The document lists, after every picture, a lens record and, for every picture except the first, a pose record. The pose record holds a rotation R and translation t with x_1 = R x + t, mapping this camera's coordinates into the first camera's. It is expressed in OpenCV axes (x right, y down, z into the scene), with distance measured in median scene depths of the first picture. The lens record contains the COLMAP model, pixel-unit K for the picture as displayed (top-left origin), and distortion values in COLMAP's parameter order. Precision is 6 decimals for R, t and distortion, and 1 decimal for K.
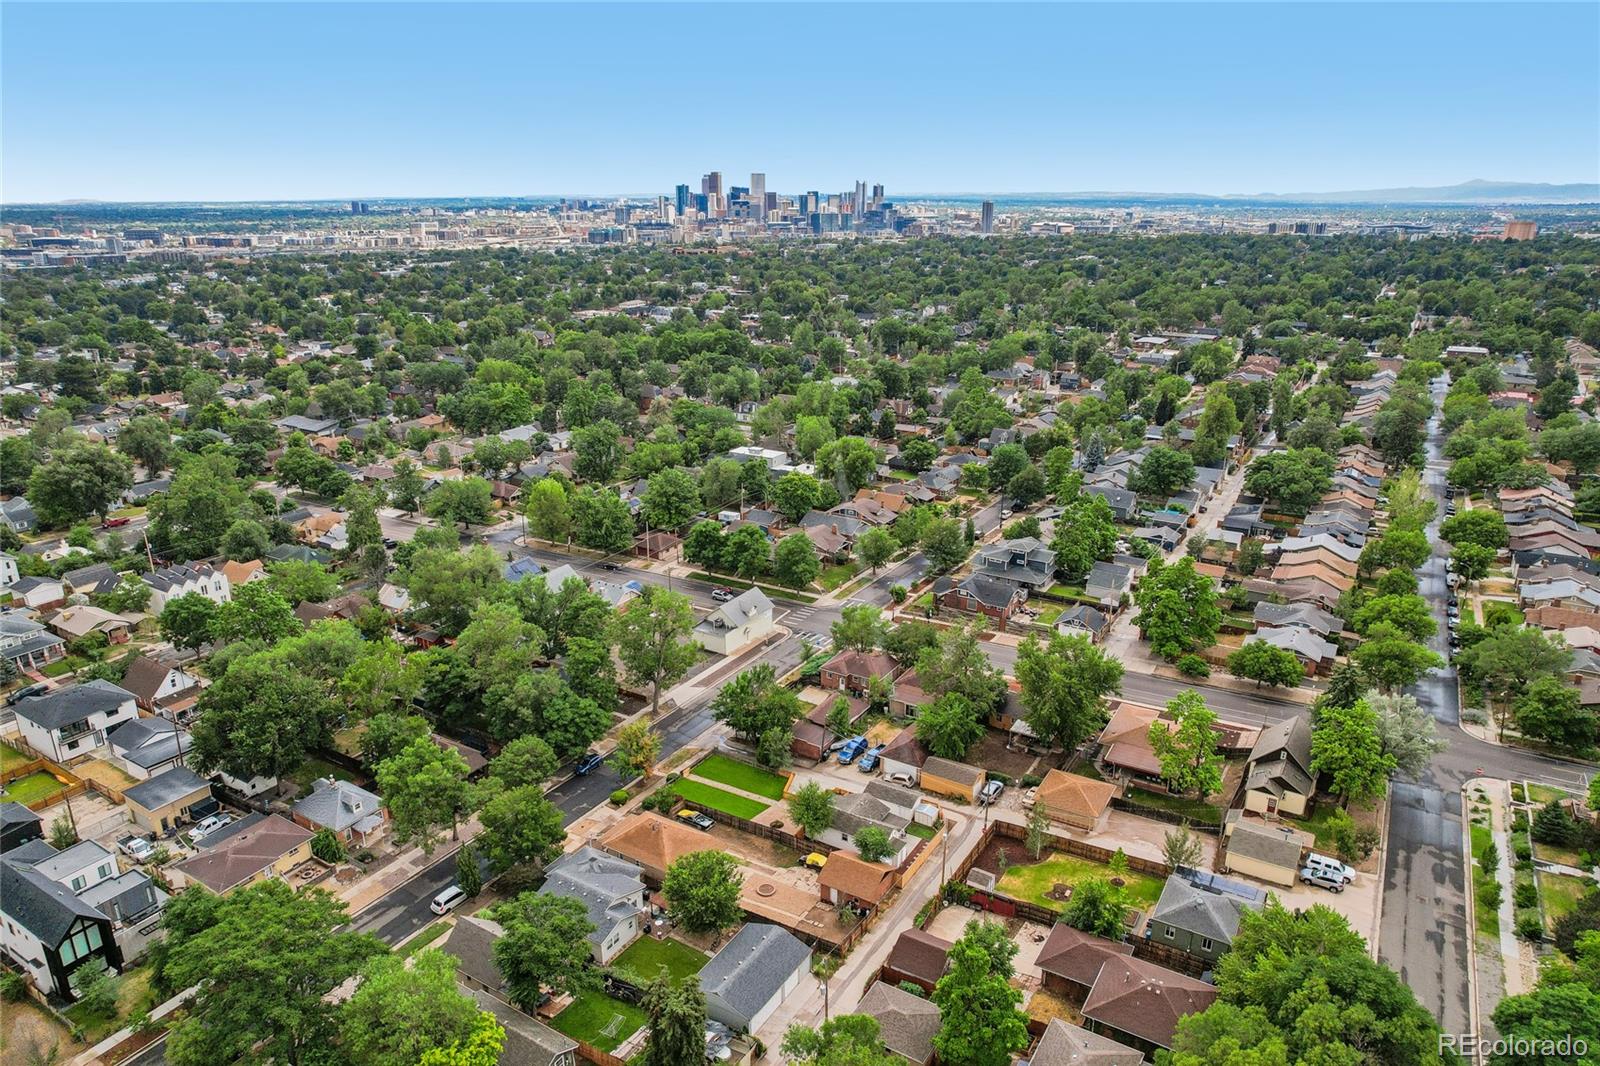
lens RADIAL K [[1025.3, 0, 802.6], [0, 1025.3, 535.1], [0, 0, 1]] dist [-0.080649, 0.072155]
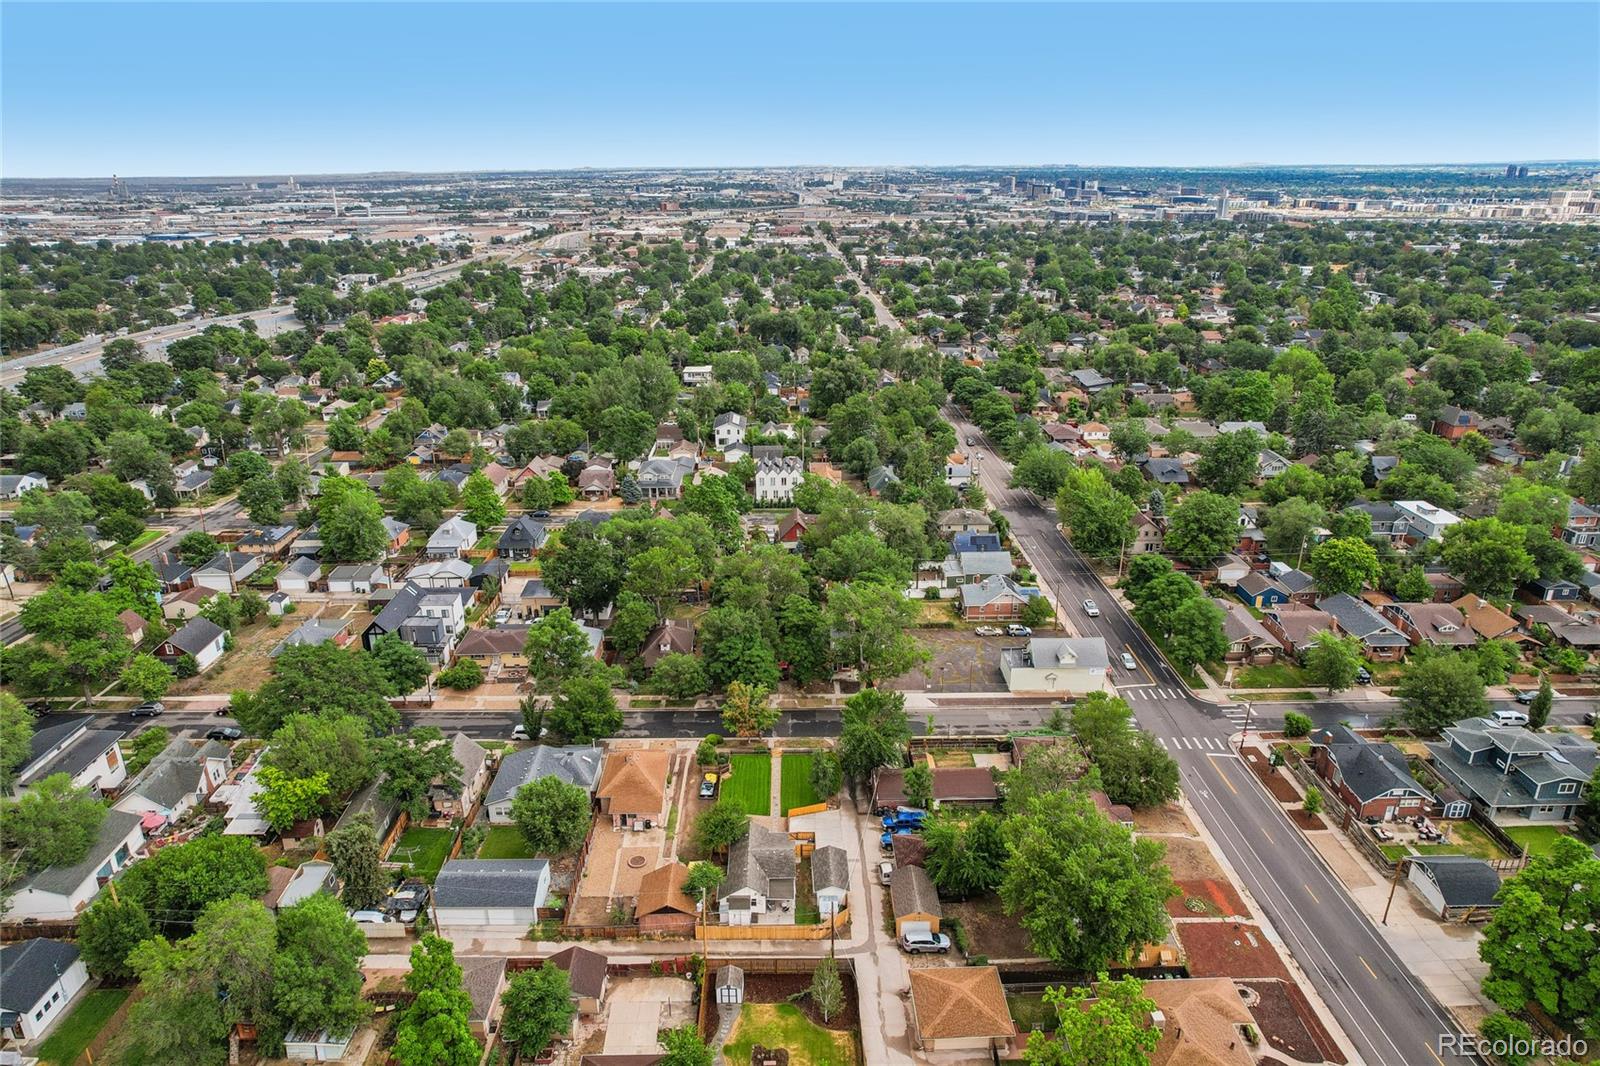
lens RADIAL K [[1025.3, 0, 802.6], [0, 1025.3, 535.1], [0, 0, 1]] dist [-0.080649, 0.072155]
pose [[0.539430, 0.287344, -0.791485, 0.407719], [-0.261048, 0.950728, 0.167241, -0.093294], [0.800543, 0.116401, 0.587862, 0.264642]]
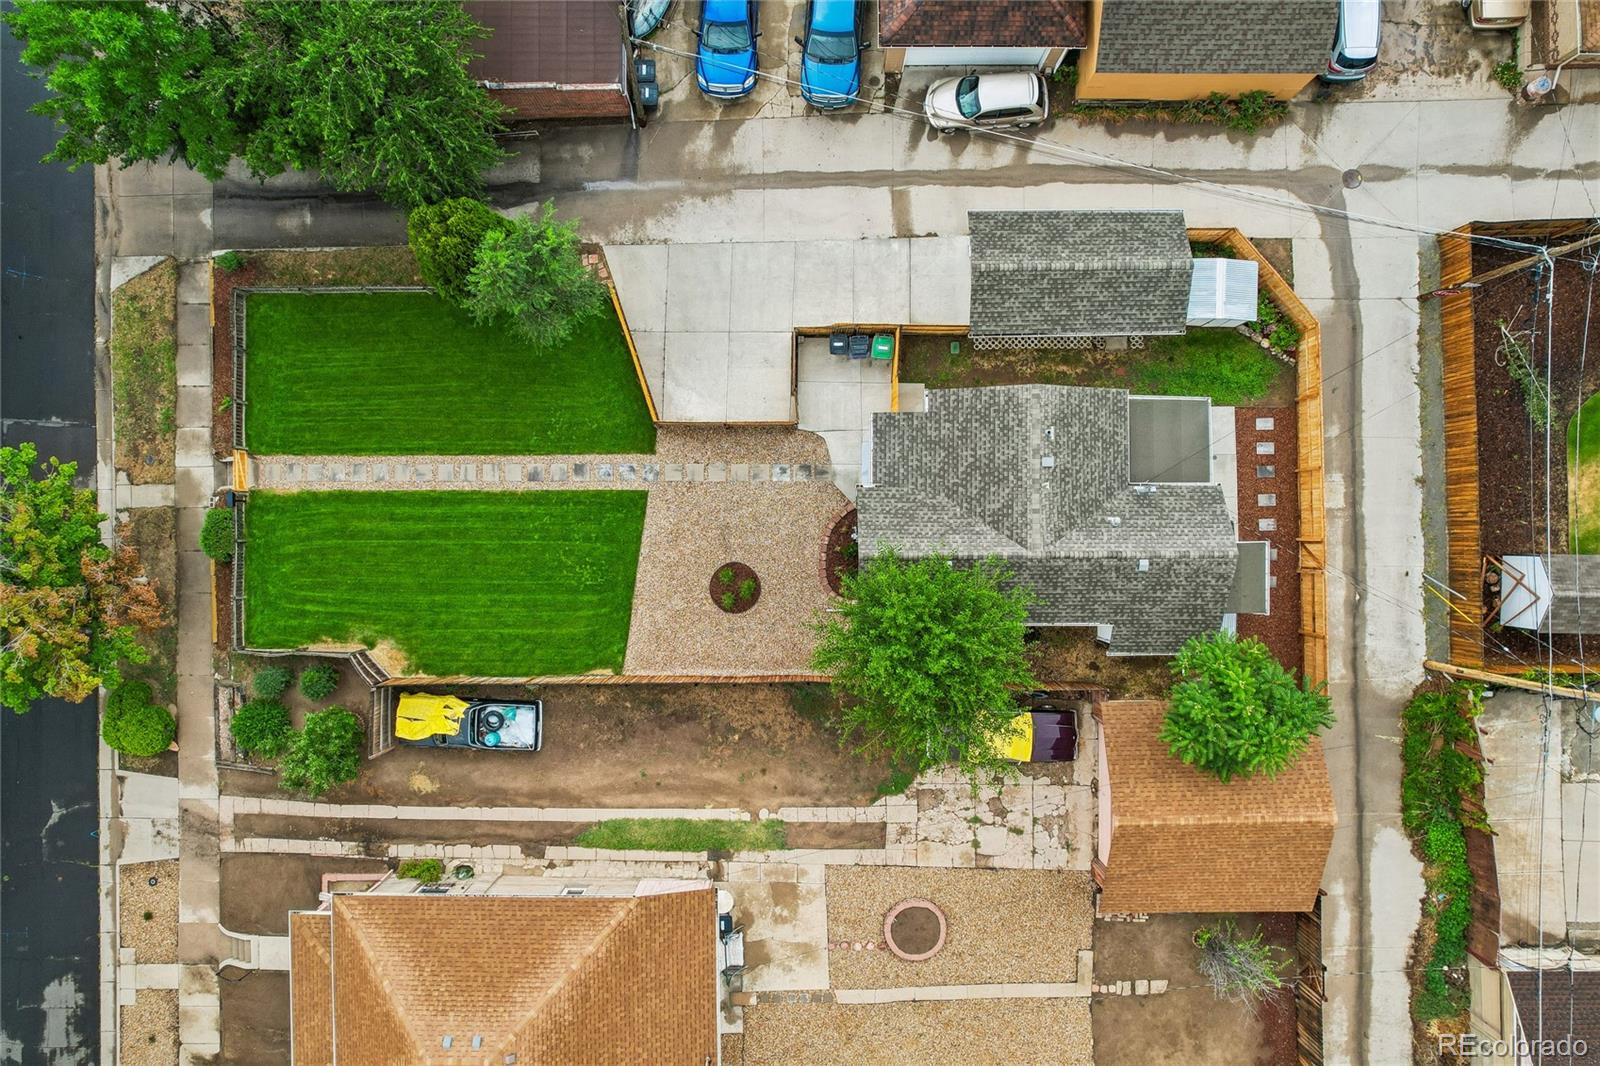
lens RADIAL K [[1025.3, 0, 802.6], [0, 1025.3, 535.1], [0, 0, 1]] dist [-0.080649, 0.072155]
pose [[0.851631, -0.524114, 0.005390, -0.004503], [0.166228, 0.279827, 0.945550, 0.013756], [-0.497084, -0.804364, 0.325432, 0.540836]]
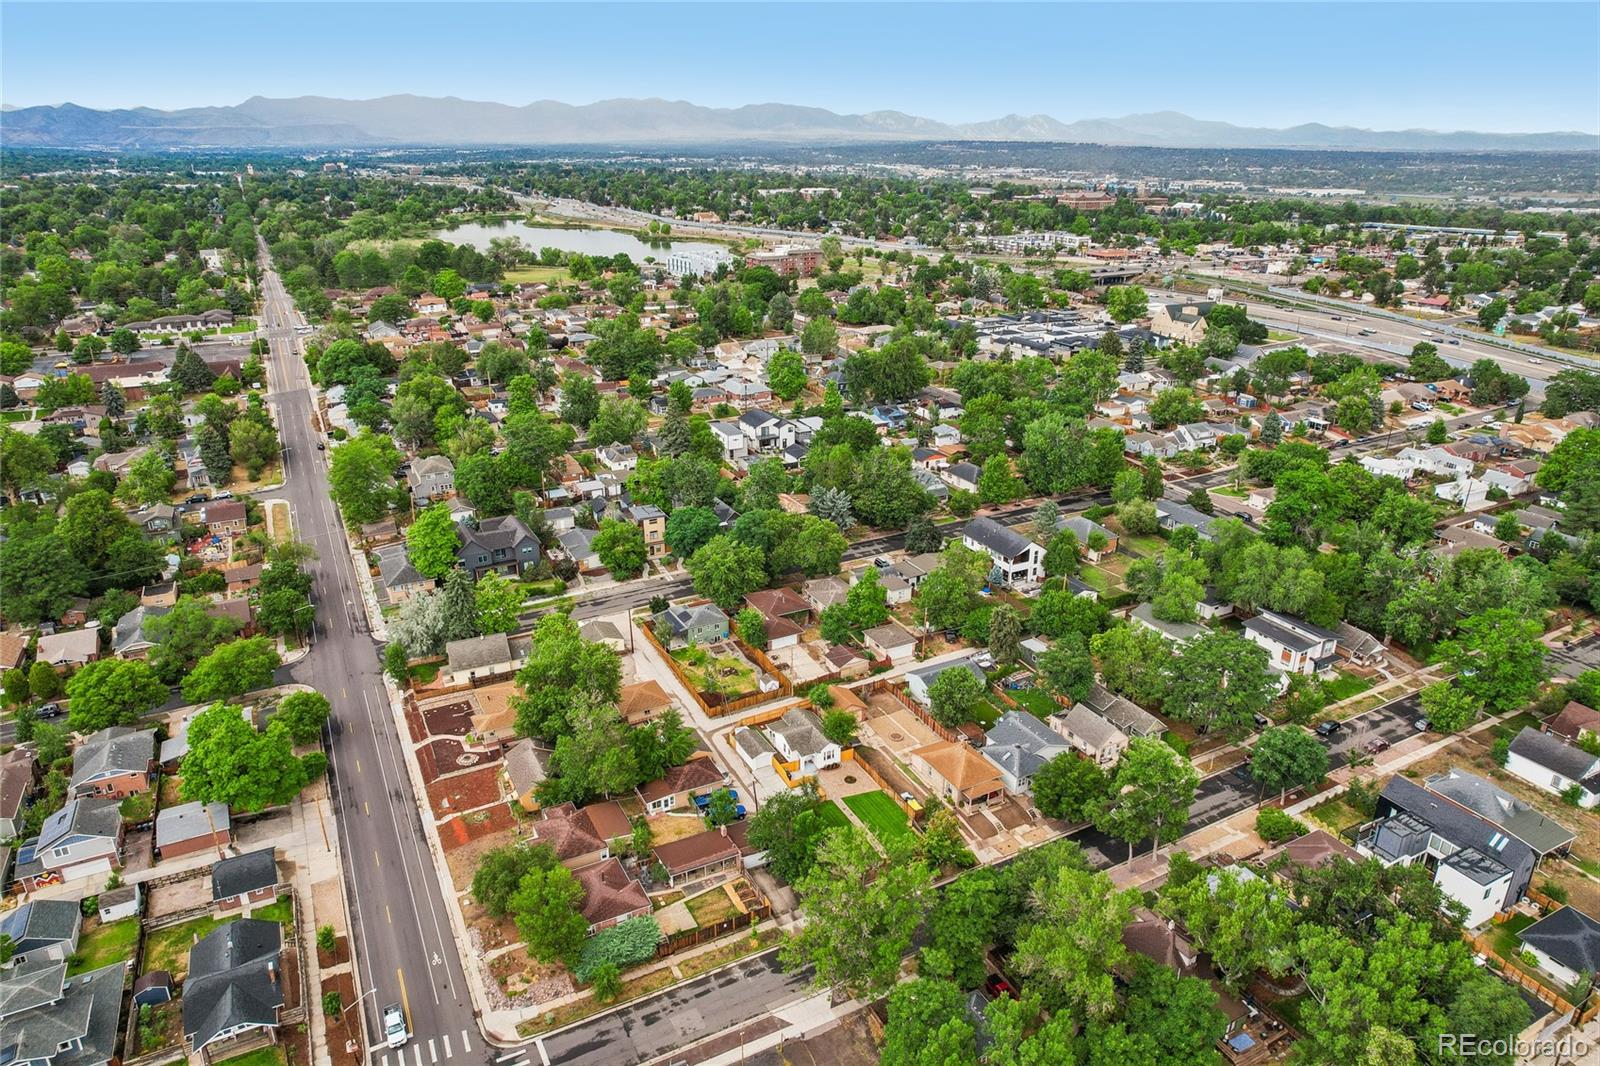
lens RADIAL K [[1025.3, 0, 802.6], [0, 1025.3, 535.1], [0, 0, 1]] dist [-0.080649, 0.072155]
pose [[-0.854173, -0.180153, 0.487784, -0.293345], [0.166980, 0.793354, 0.585412, -0.374210], [-0.492449, 0.581493, -0.647580, 0.959492]]
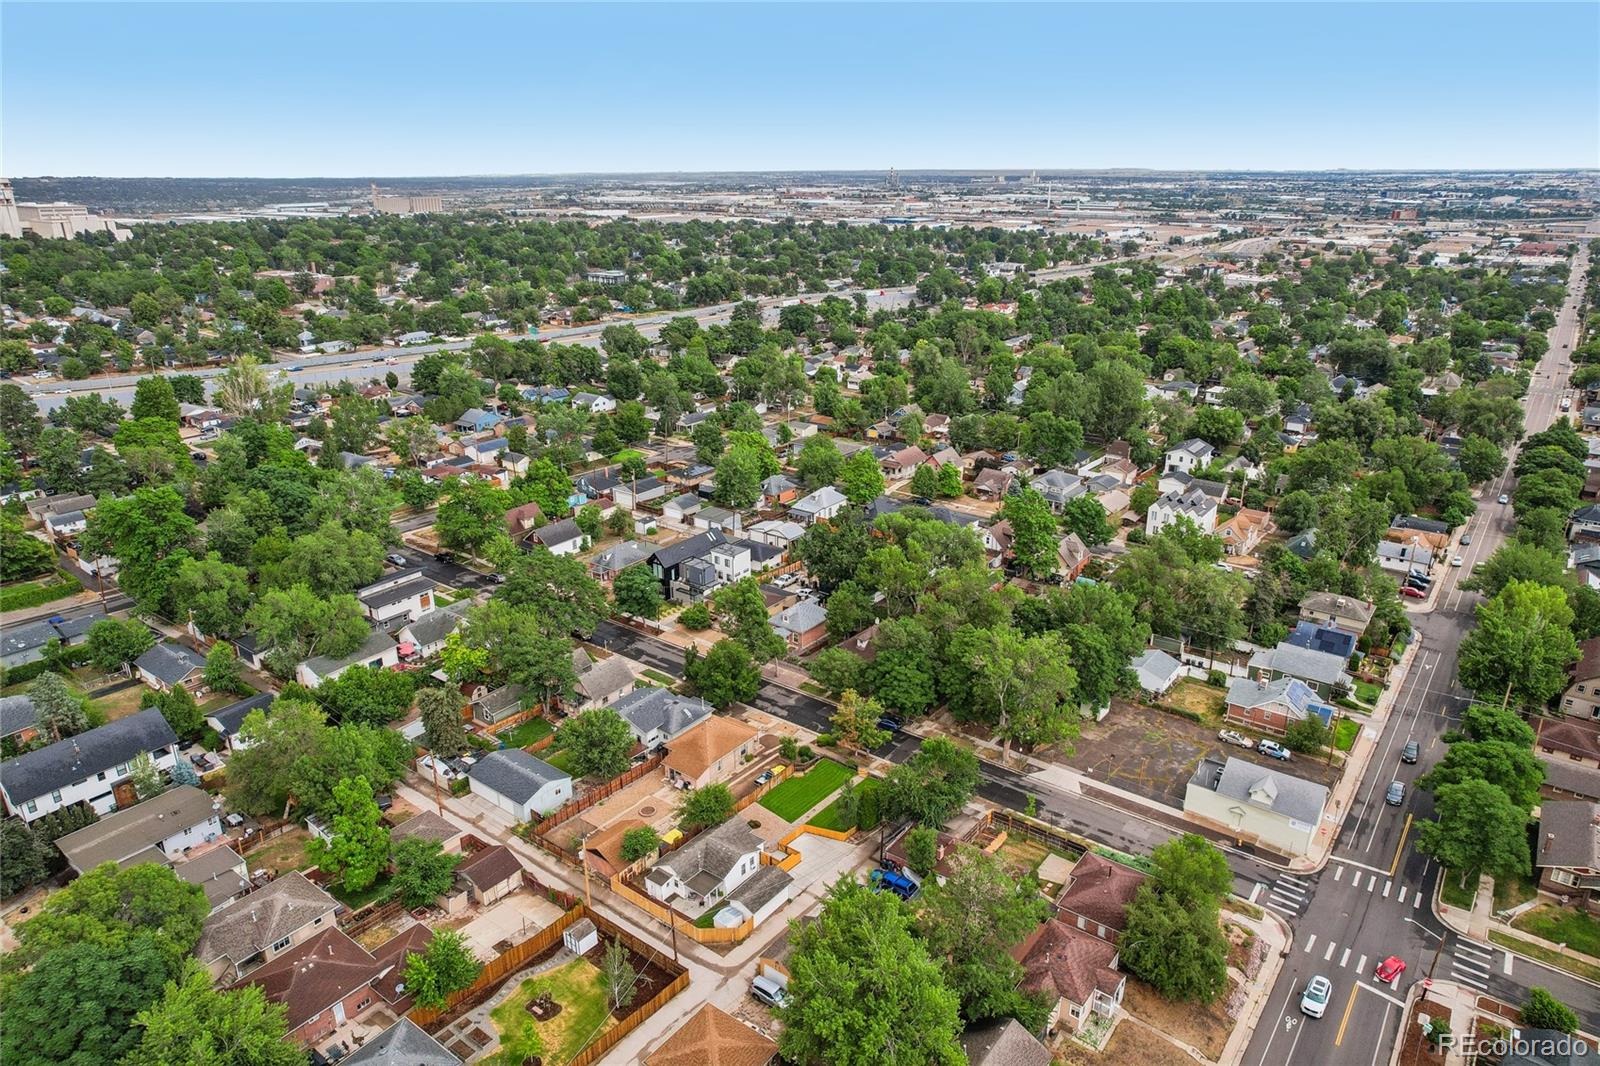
lens RADIAL K [[1025.3, 0, 802.6], [0, 1025.3, 535.1], [0, 0, 1]] dist [-0.080649, 0.072155]
pose [[-0.101014, 0.341283, -0.934517, 0.462487], [-0.308628, 0.882232, 0.355549, -0.187590], [0.945804, 0.324334, 0.016212, 0.556685]]
